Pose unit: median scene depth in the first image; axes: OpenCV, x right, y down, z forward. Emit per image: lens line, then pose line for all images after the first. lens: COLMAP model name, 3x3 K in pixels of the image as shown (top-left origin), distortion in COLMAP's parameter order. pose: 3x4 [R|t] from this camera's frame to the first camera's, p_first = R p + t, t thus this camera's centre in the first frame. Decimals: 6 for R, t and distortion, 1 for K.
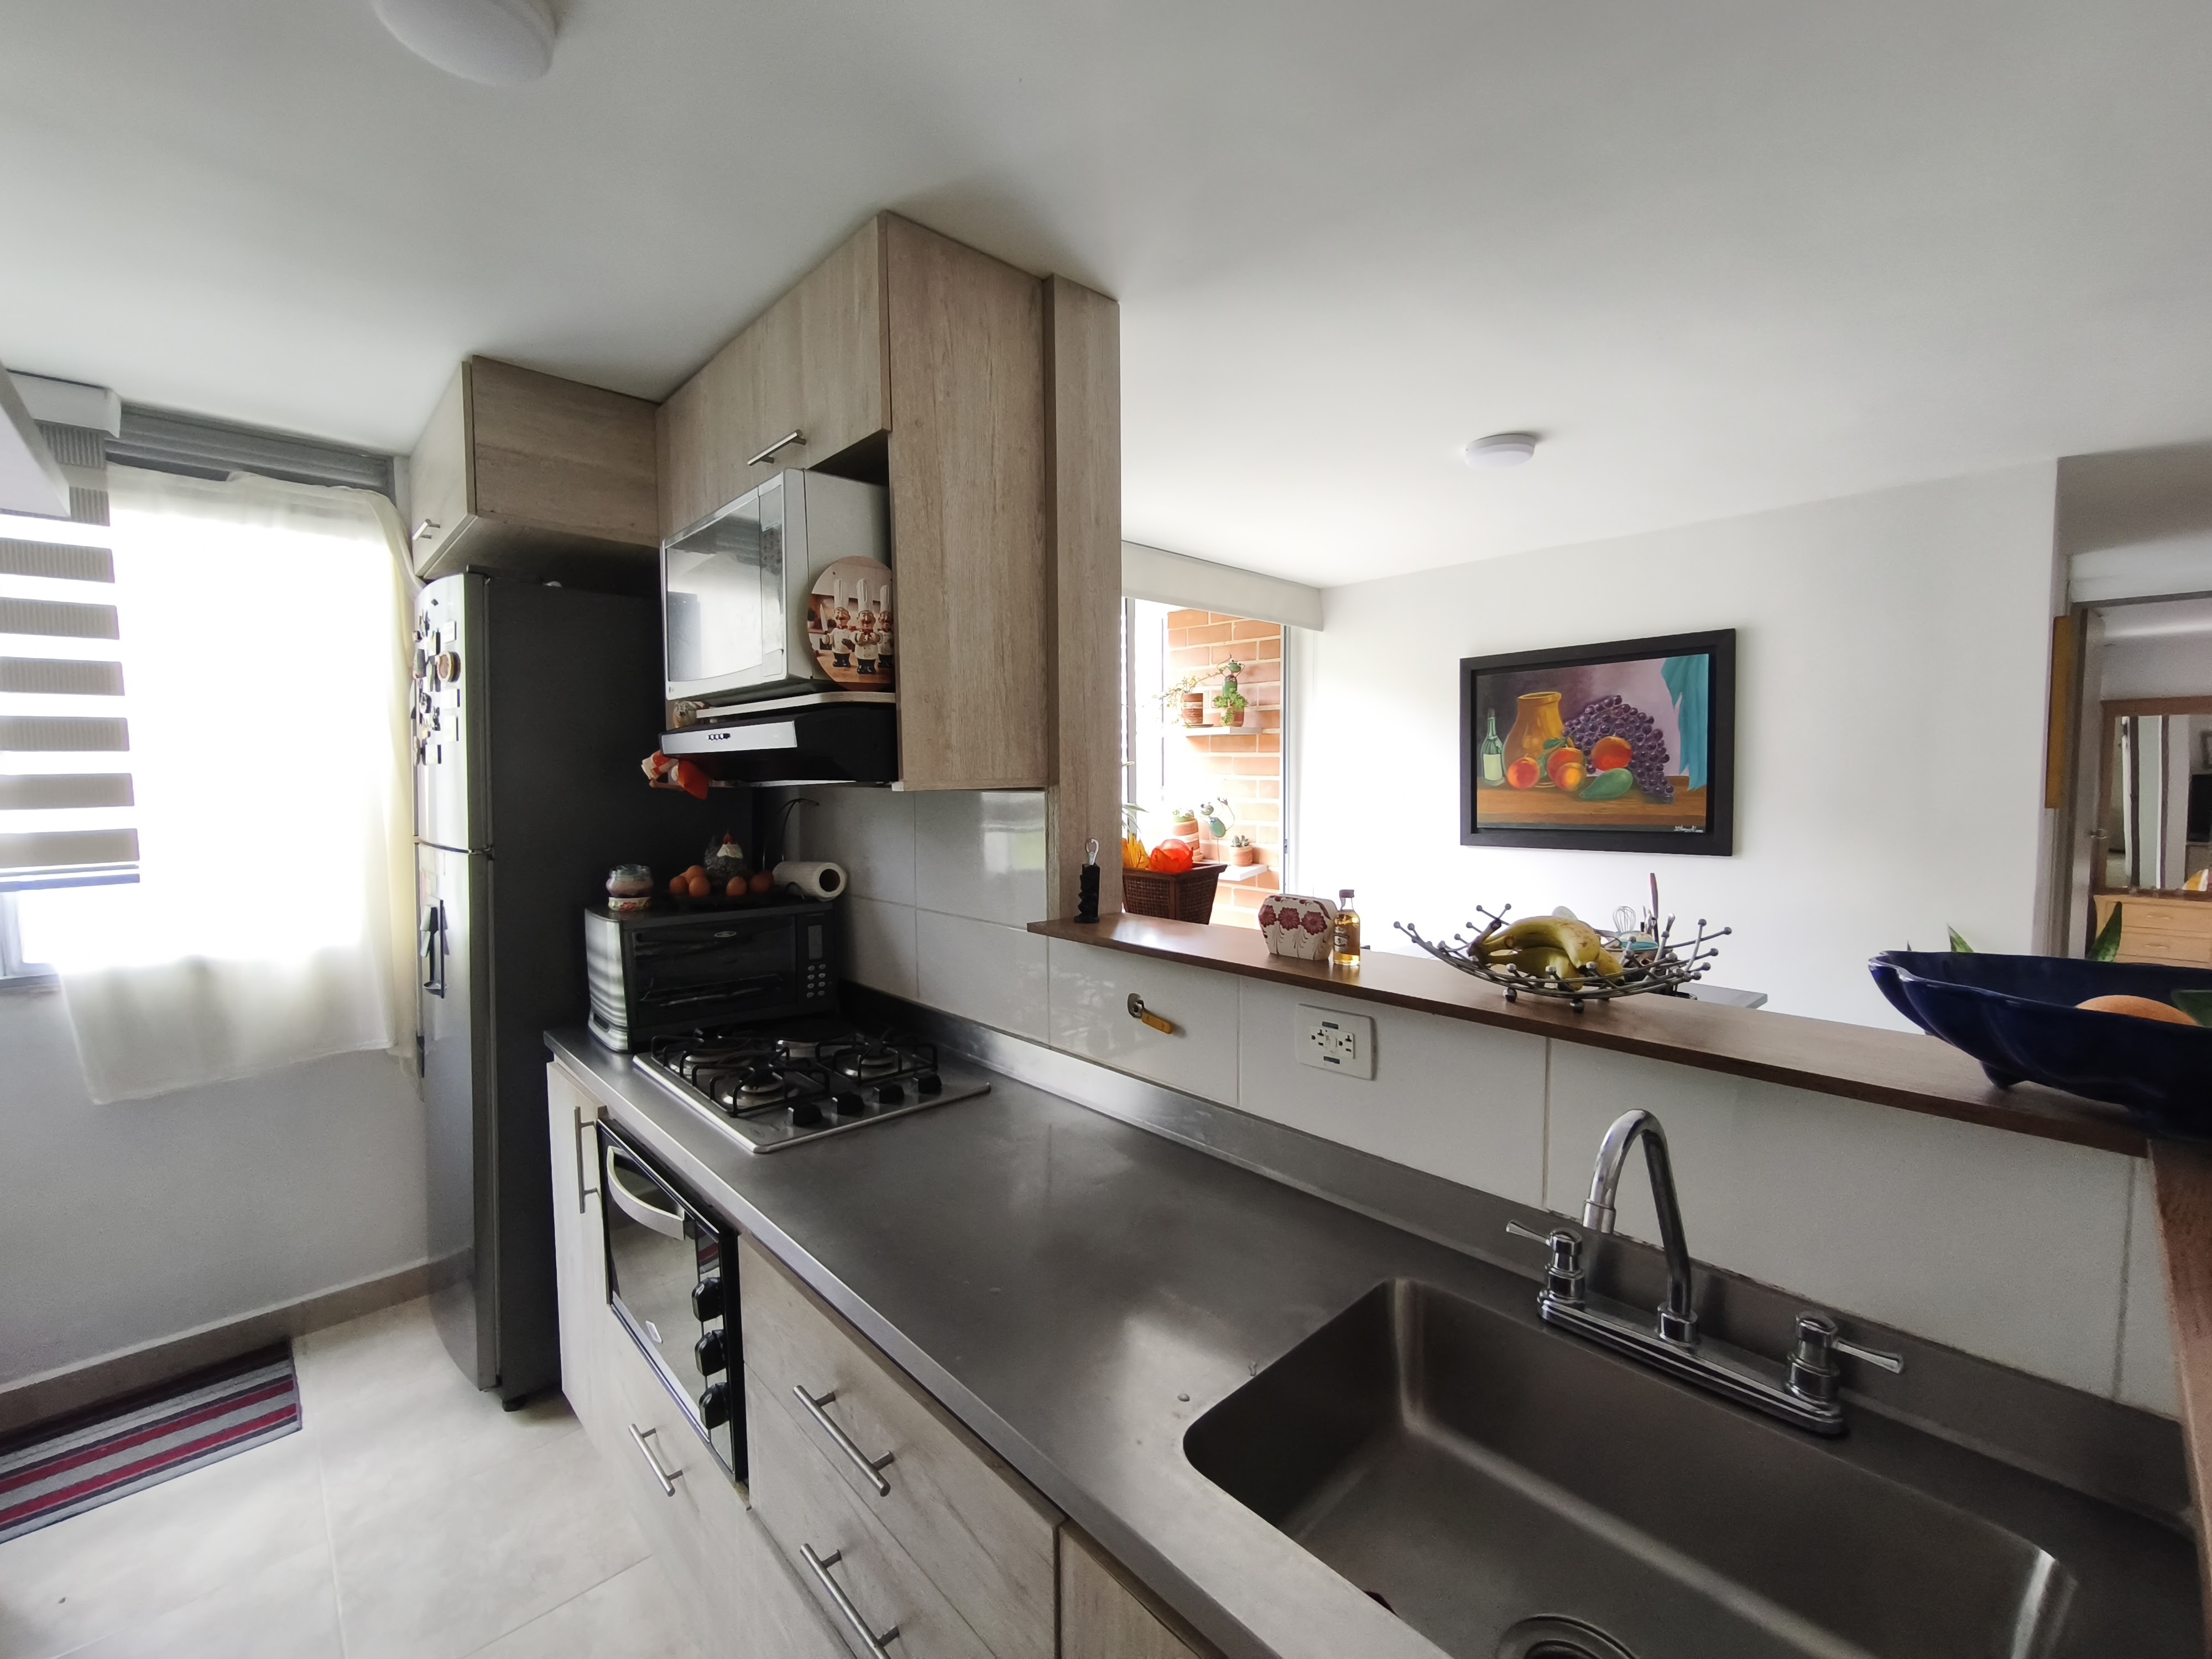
lens RADIAL K [[928.1, 0, 1100.7], [0, 928.1, 836.3], [0, 0, 1]] dist [0.001040, 0.000491]
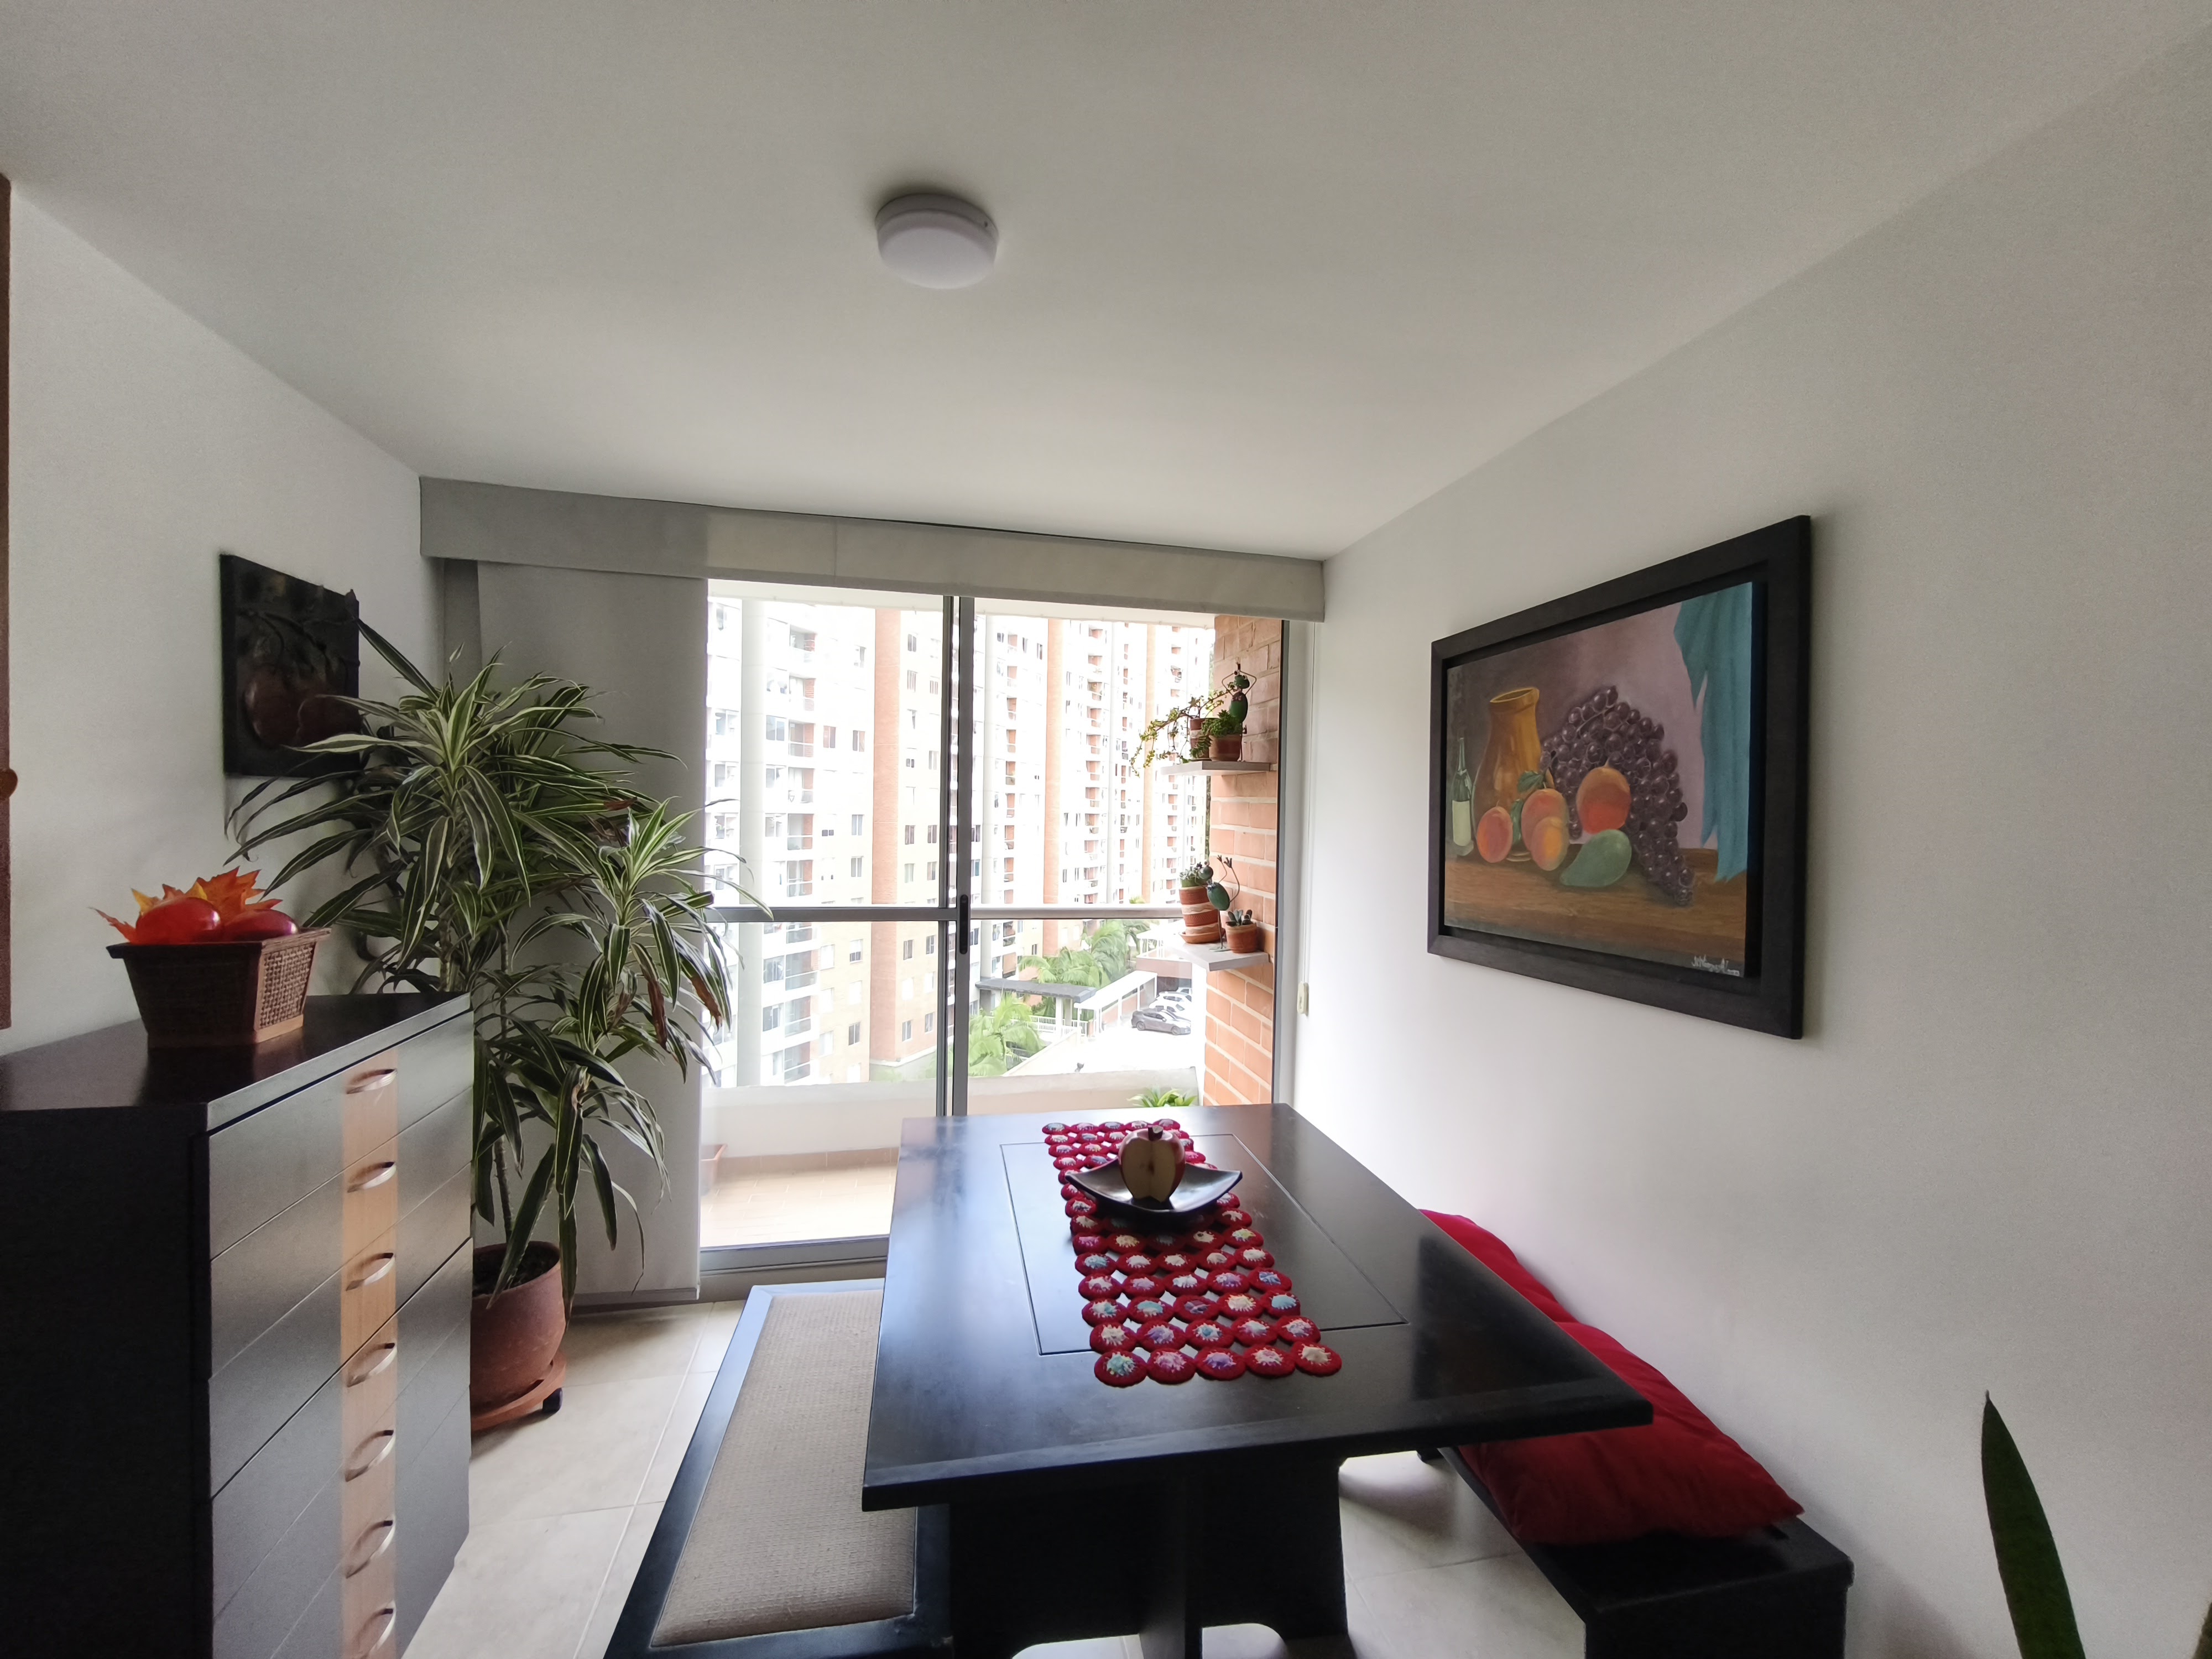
lens RADIAL K [[928.1, 0, 1100.7], [0, 928.1, 836.3], [0, 0, 1]] dist [0.001040, 0.000491]
pose [[0.858453, 0.040203, -0.511315, 0.587580], [-0.068783, 0.996942, -0.037095, -0.032665], [0.508260, 0.067014, 0.858593, 0.434684]]
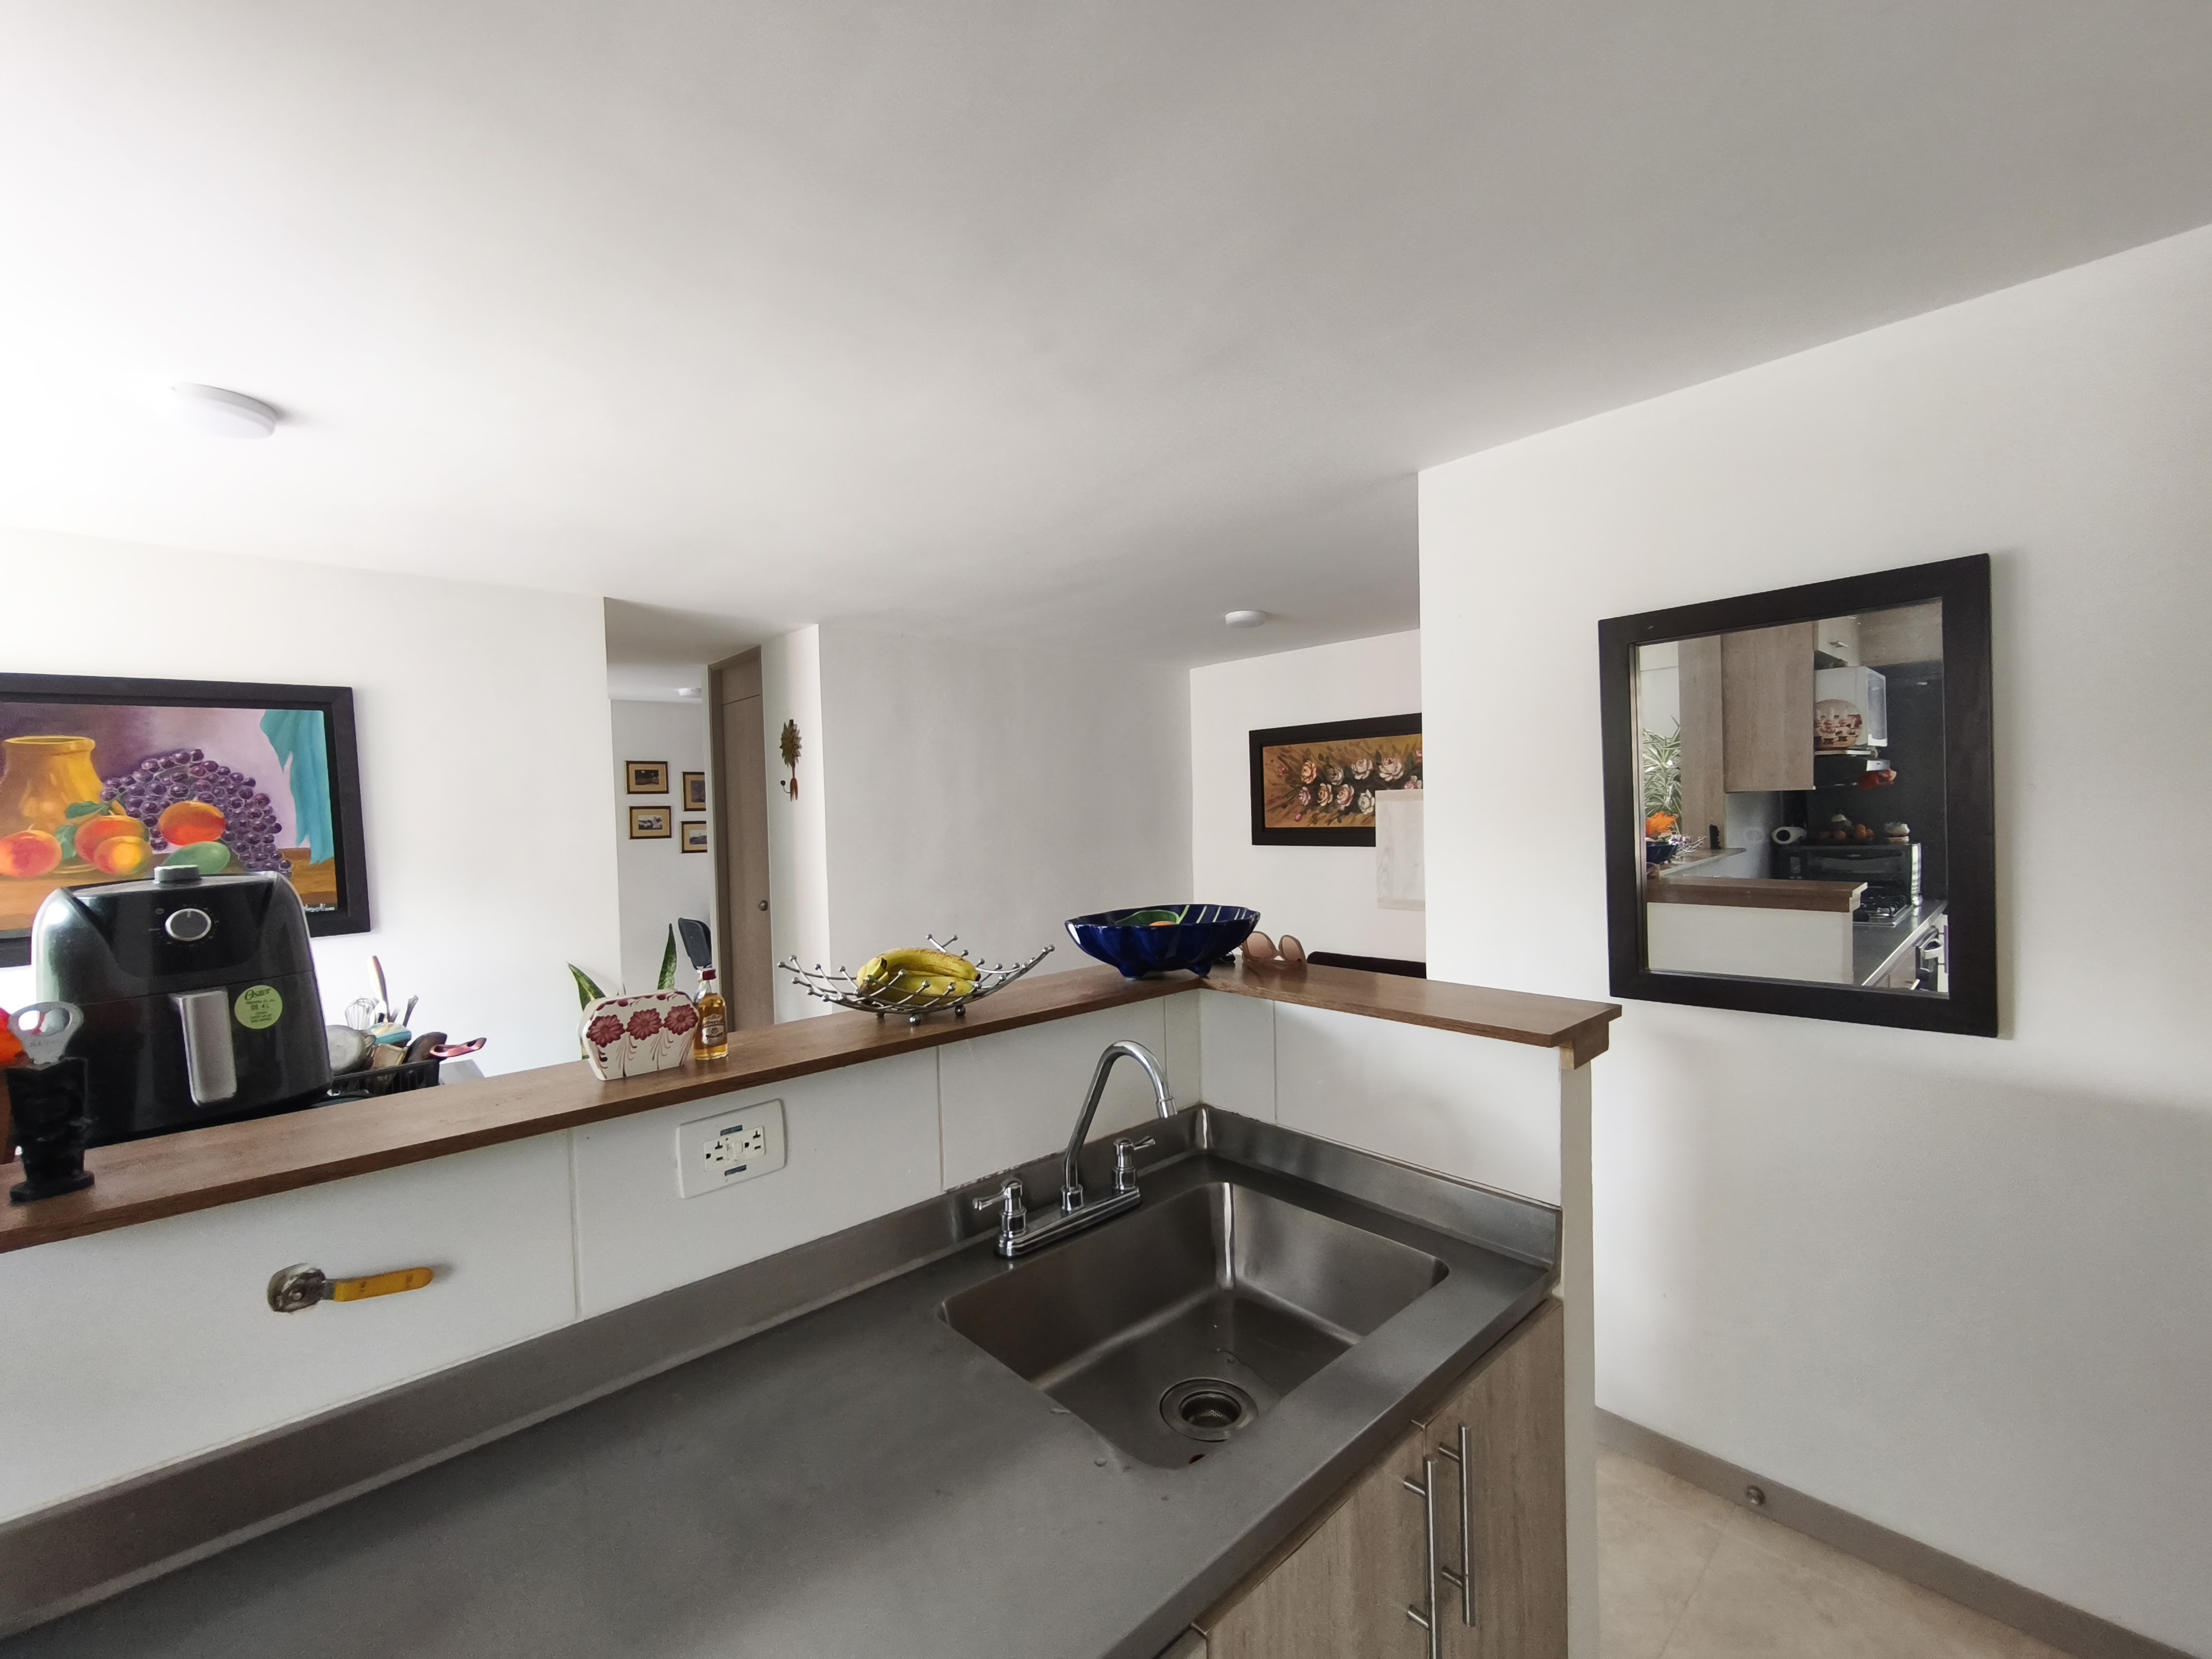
lens RADIAL K [[928.1, 0, 1100.7], [0, 928.1, 836.3], [0, 0, 1]] dist [0.001040, 0.000491]
pose [[0.005383, -0.021039, 0.999764, -0.228710], [0.100696, 0.994708, 0.020390, -0.017854], [-0.994903, 0.100562, 0.007473, 0.244797]]
